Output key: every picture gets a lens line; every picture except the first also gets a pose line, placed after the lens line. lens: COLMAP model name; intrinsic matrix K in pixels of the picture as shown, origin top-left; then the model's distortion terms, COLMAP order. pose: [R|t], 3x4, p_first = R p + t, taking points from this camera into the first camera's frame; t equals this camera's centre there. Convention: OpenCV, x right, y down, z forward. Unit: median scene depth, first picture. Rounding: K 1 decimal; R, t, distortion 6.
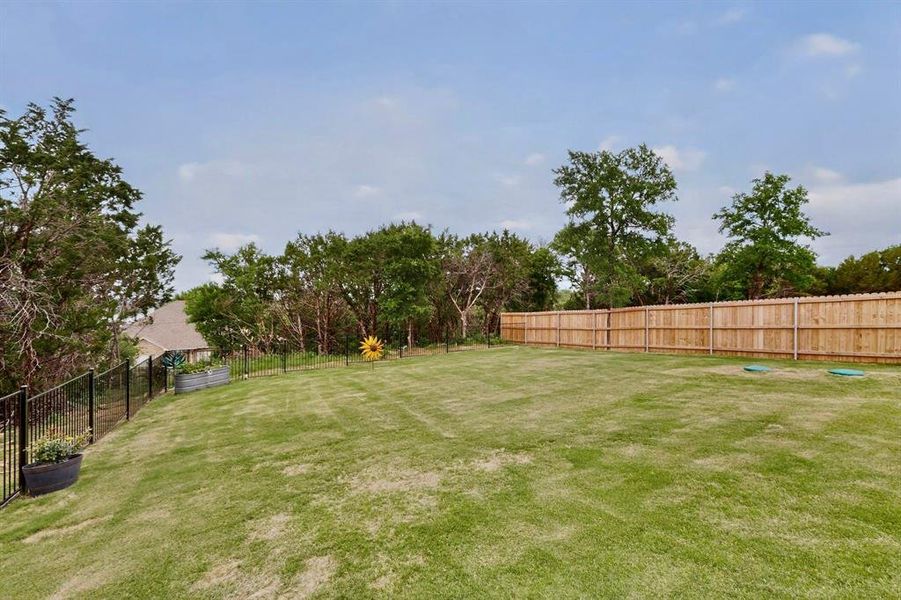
lens RADIAL K [[393.0, 0, 448.6], [0, 393.0, 298.8], [0, 0, 1]] dist [0.000765, 0.000880]
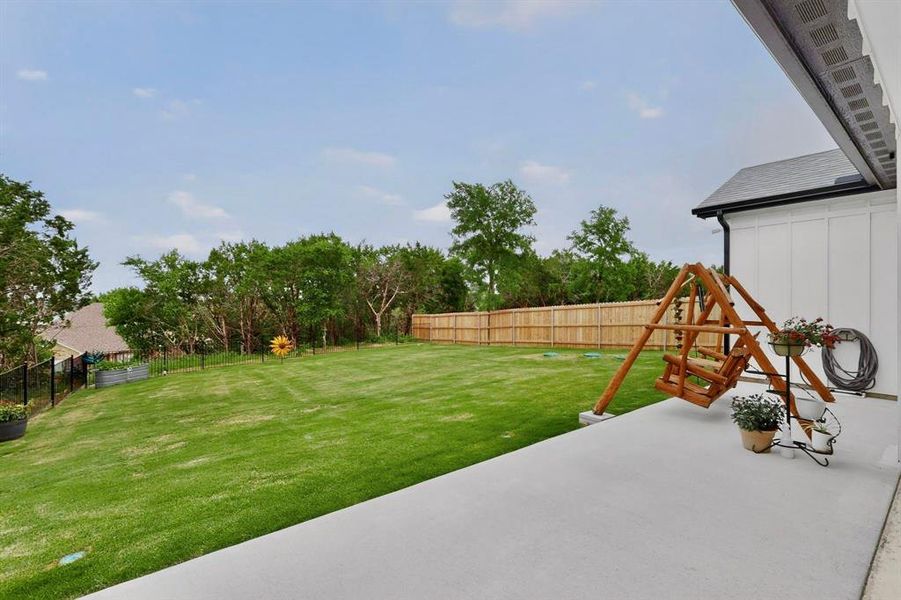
lens RADIAL K [[393.0, 0, 451.8], [0, 393.0, 301.9], [0, 0, 1]] dist [0.000765, 0.000880]
pose [[0.991033, -0.001768, 0.133603, 0.113967], [0.000774, 0.999972, 0.007496, -0.011168], [-0.133612, -0.007326, 0.991007, -0.172628]]
